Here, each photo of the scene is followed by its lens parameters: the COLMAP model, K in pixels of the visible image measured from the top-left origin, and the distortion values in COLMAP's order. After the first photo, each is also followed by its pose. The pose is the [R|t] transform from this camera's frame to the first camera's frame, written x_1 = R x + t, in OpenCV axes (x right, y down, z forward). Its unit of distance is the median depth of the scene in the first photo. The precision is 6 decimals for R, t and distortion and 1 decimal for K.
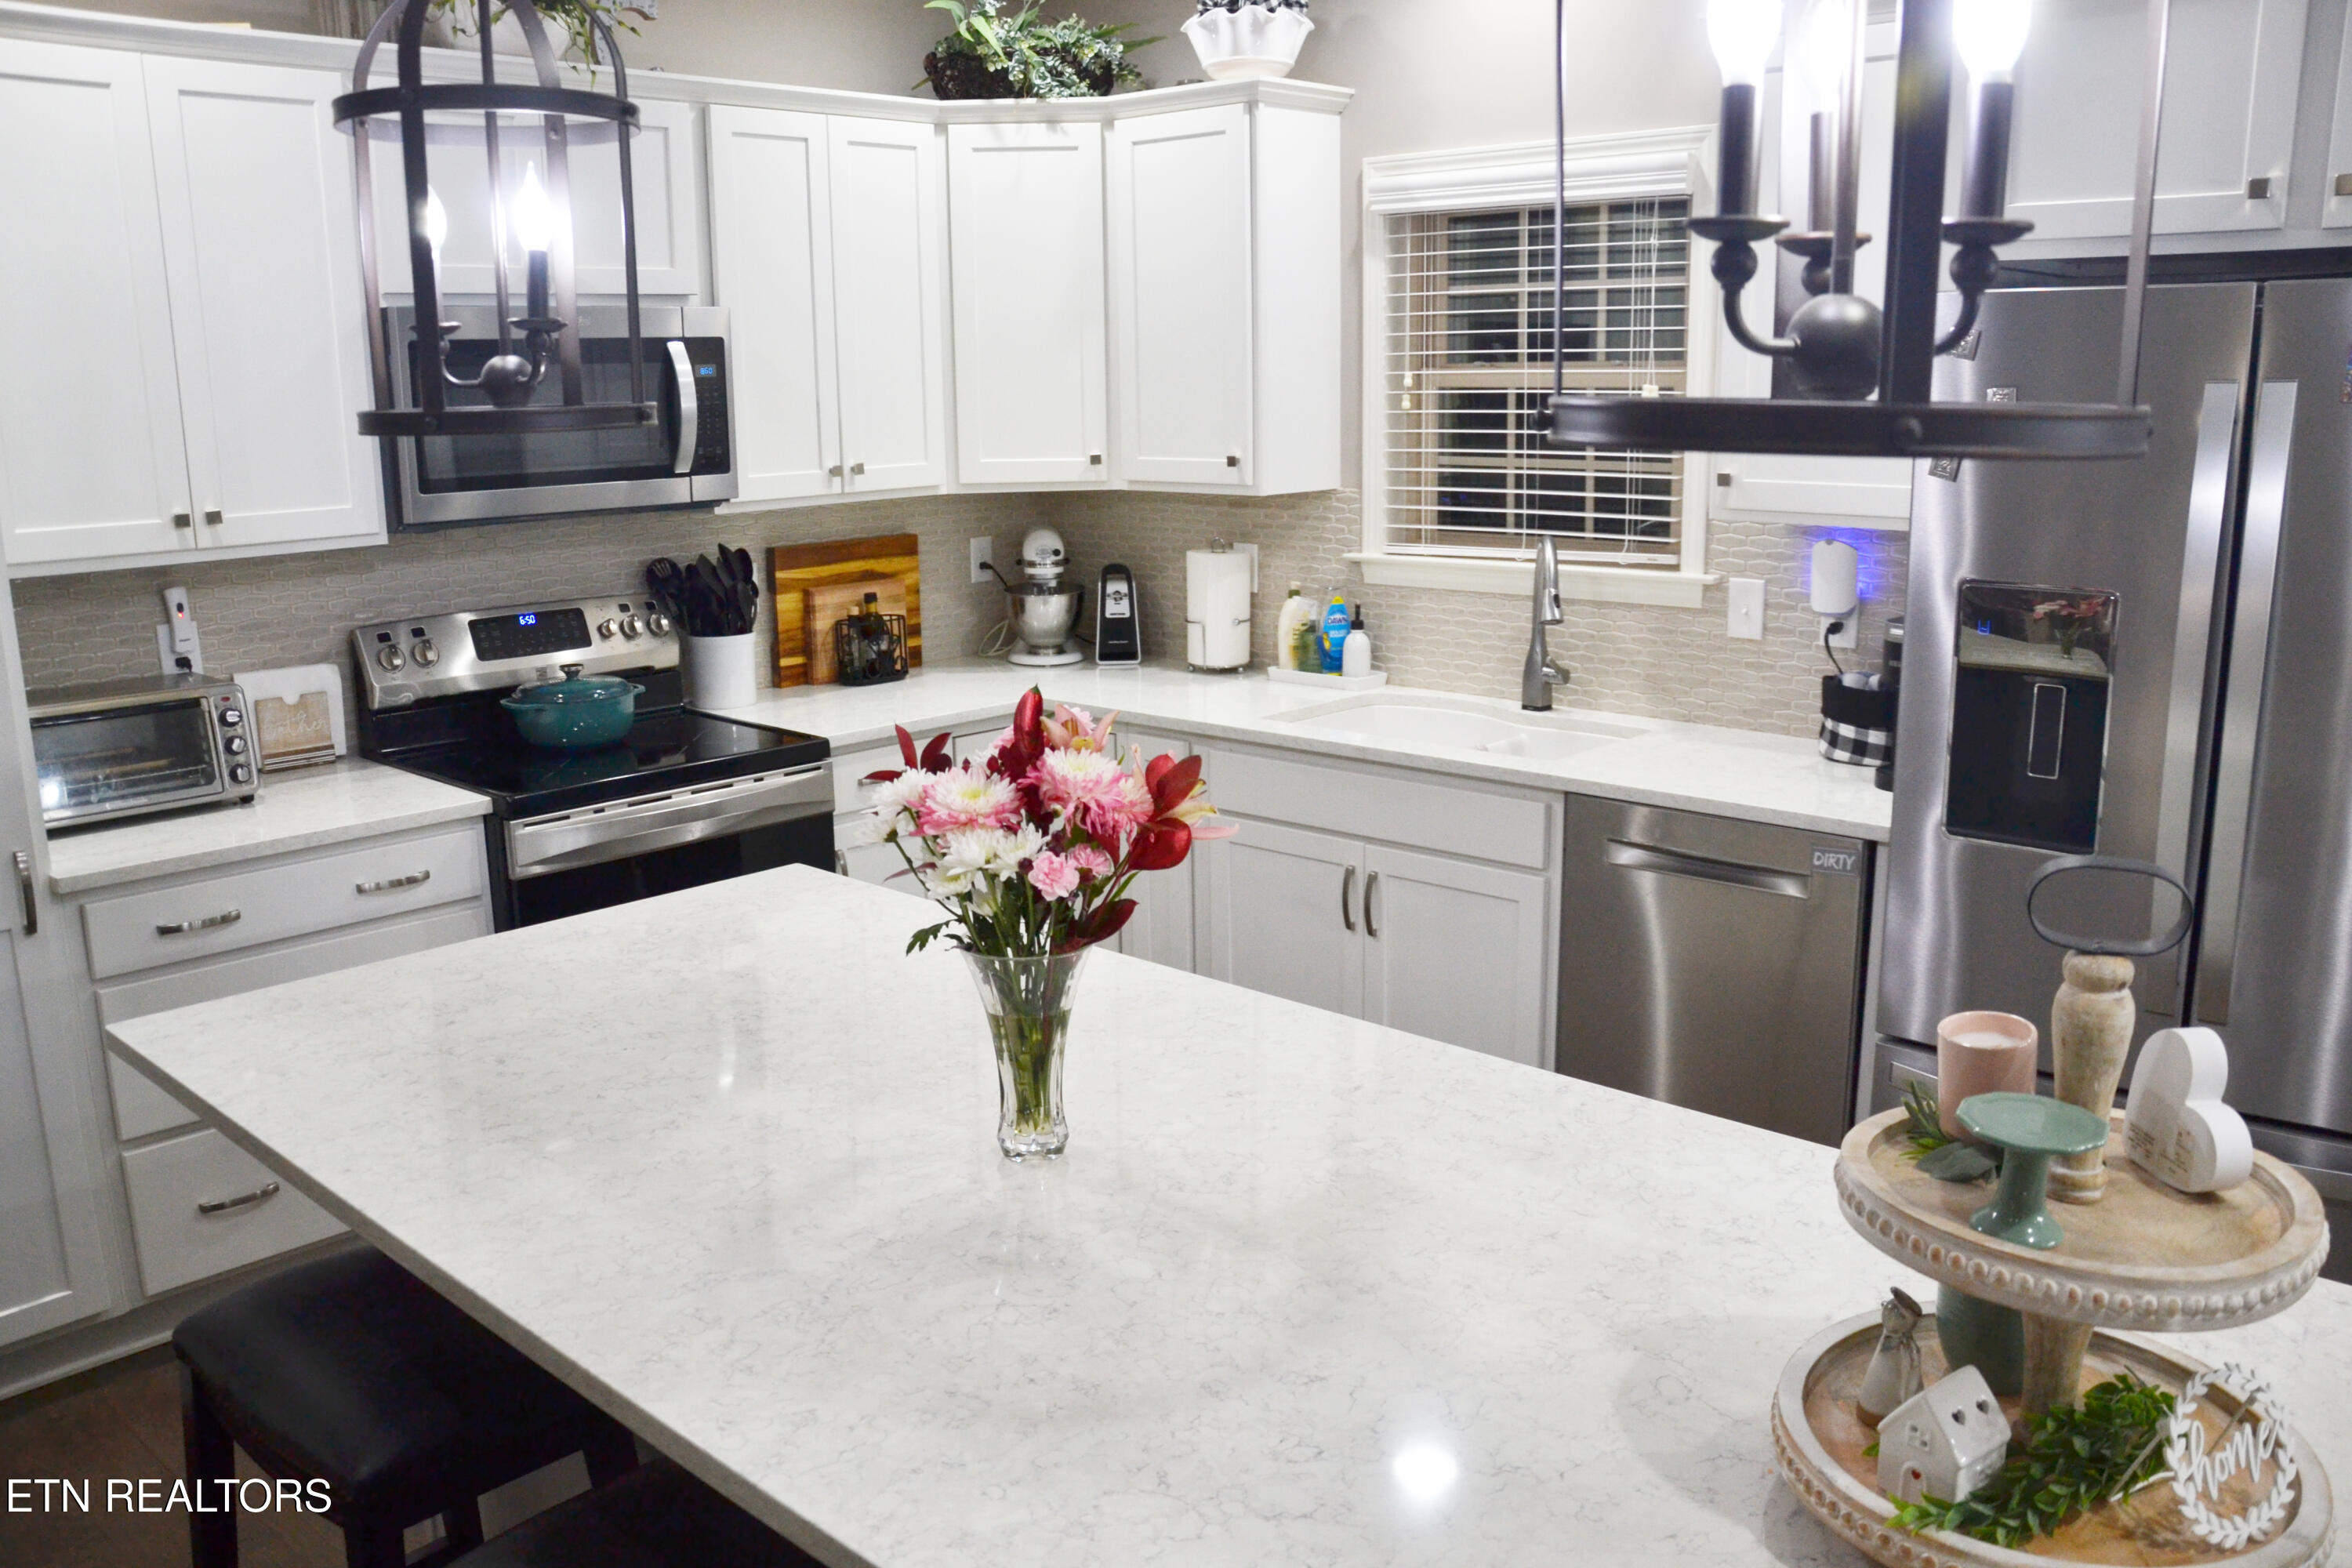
lens RADIAL K [[1861.0, 0, 1117.5], [0, 1861.0, 781.0], [0, 0, 1]] dist [-0.161211, 0.150599]
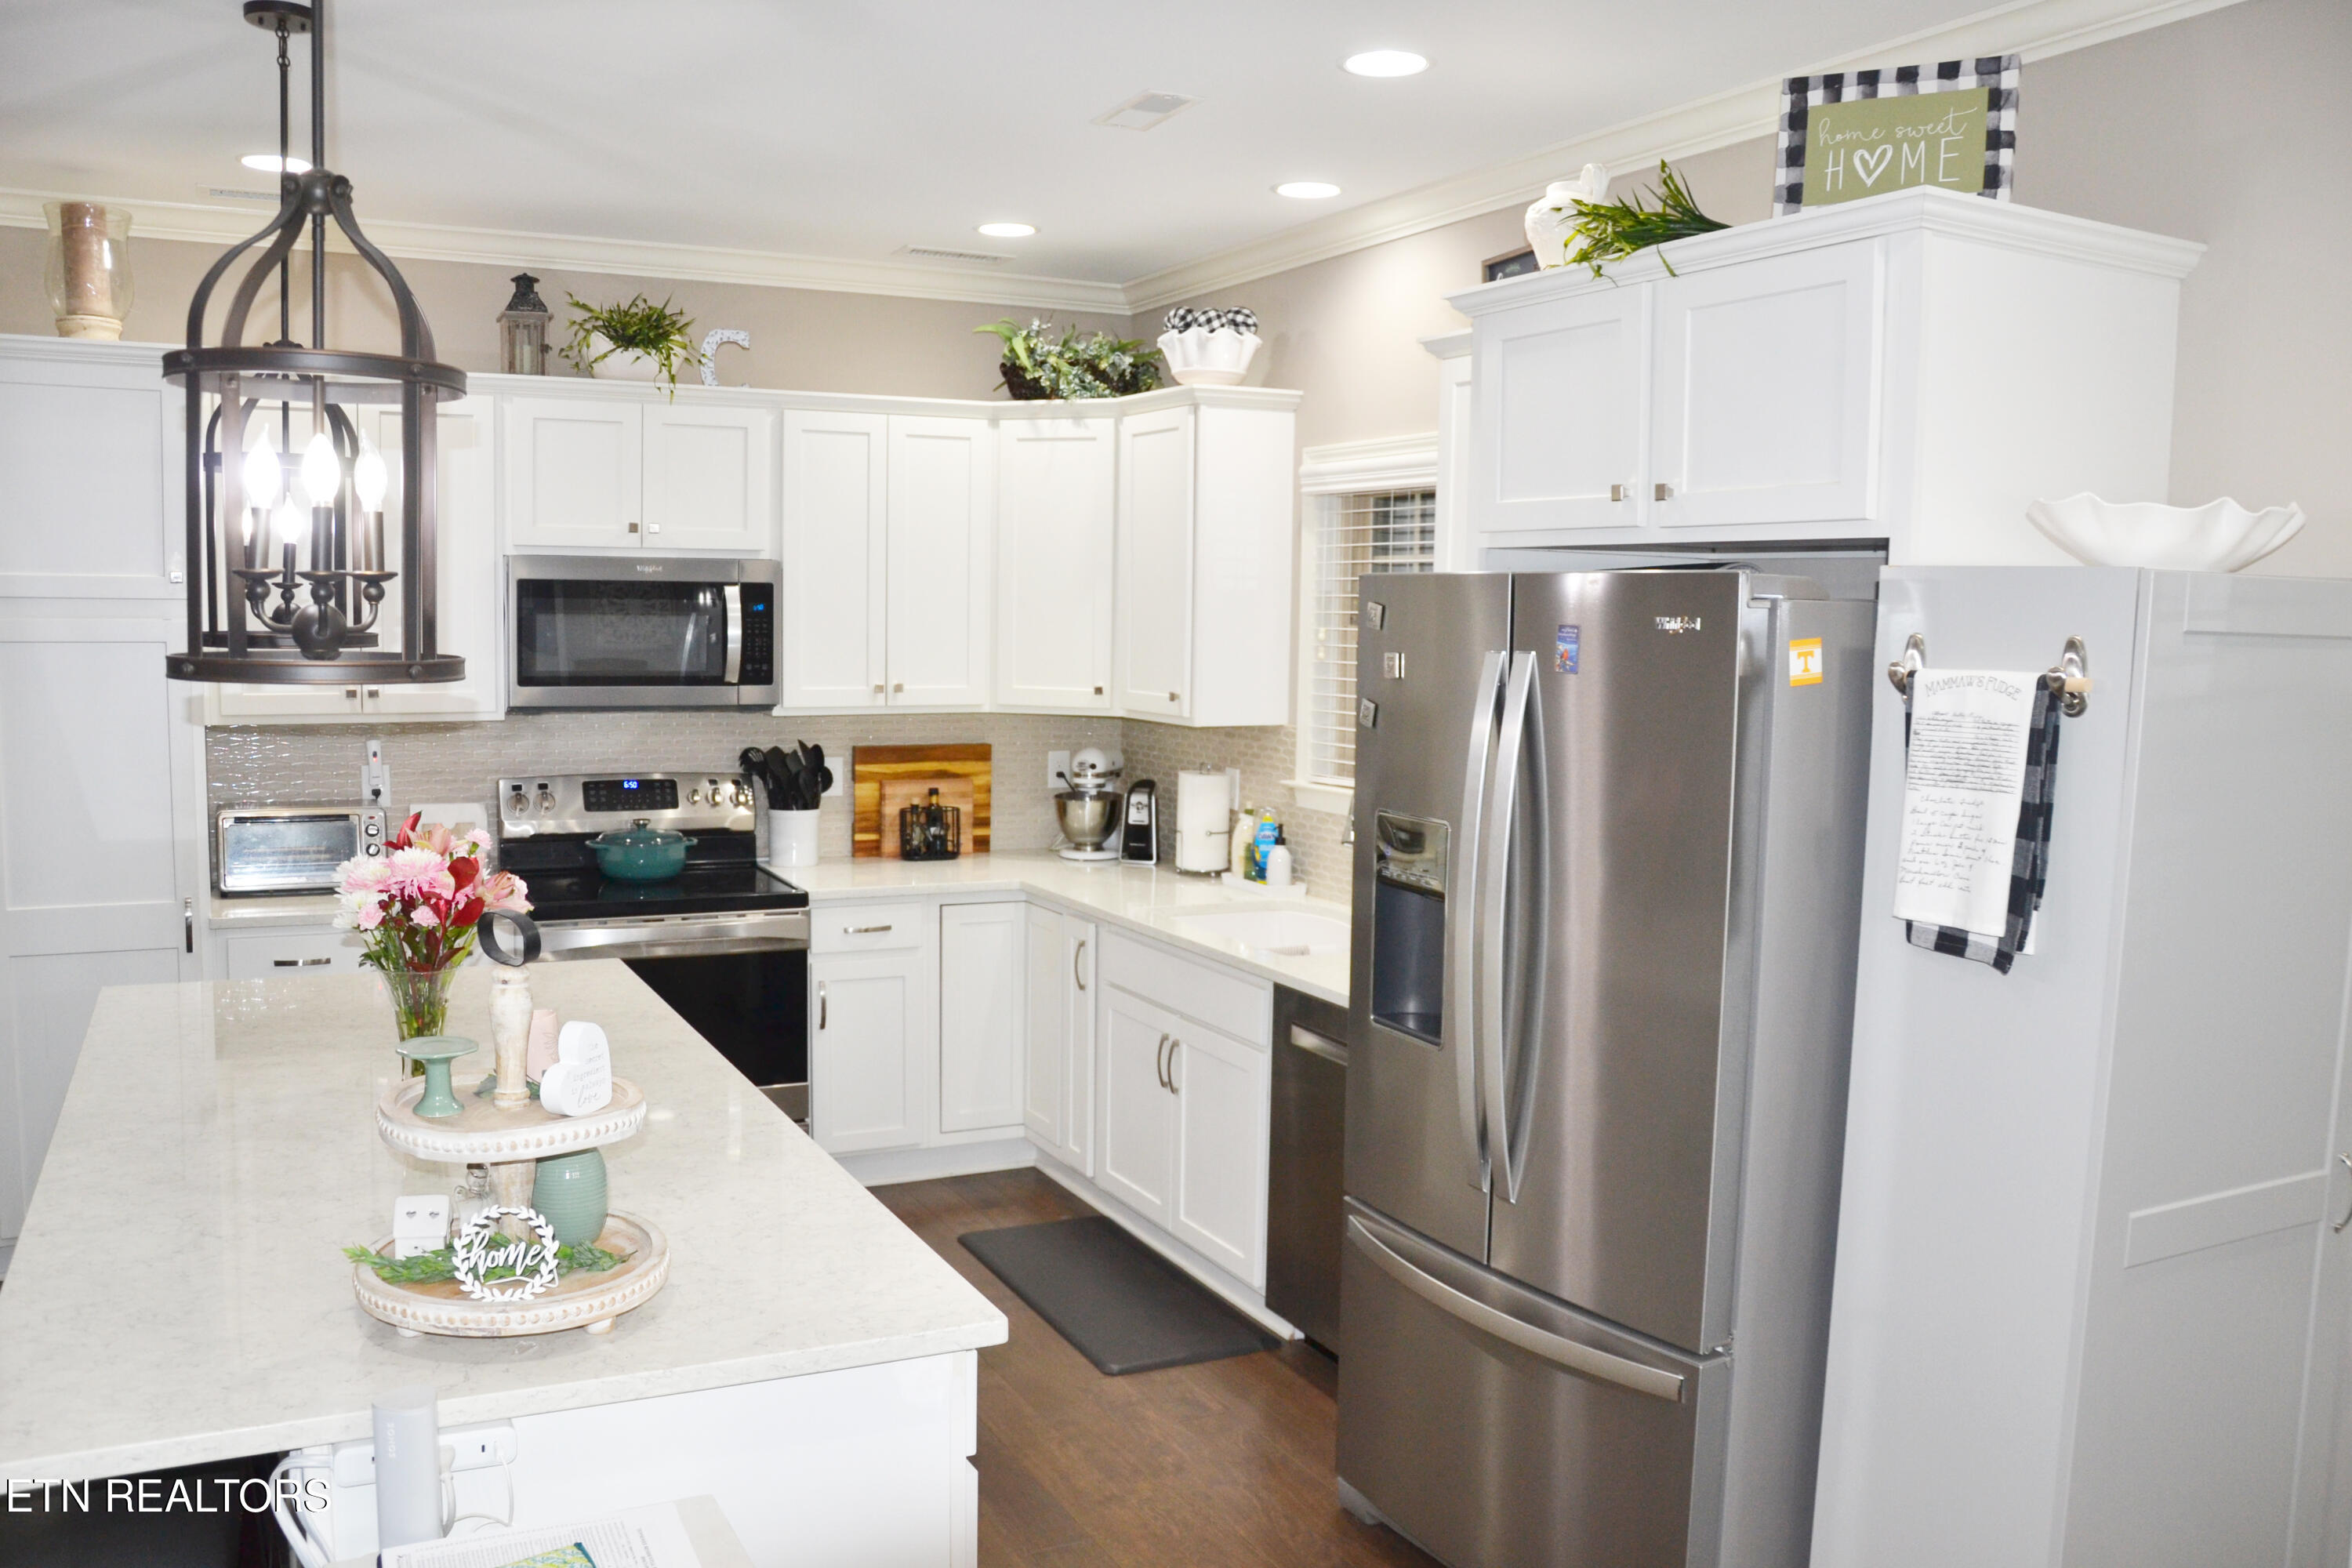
lens RADIAL K [[1861.0, 0, 1117.5], [0, 1861.0, 781.0], [0, 0, 1]] dist [-0.161211, 0.150599]
pose [[0.937420, 0.065050, -0.342071, 0.435909], [-0.106128, 0.989029, -0.102758, 0.009364], [0.331633, 0.132631, 0.934039, -0.132175]]
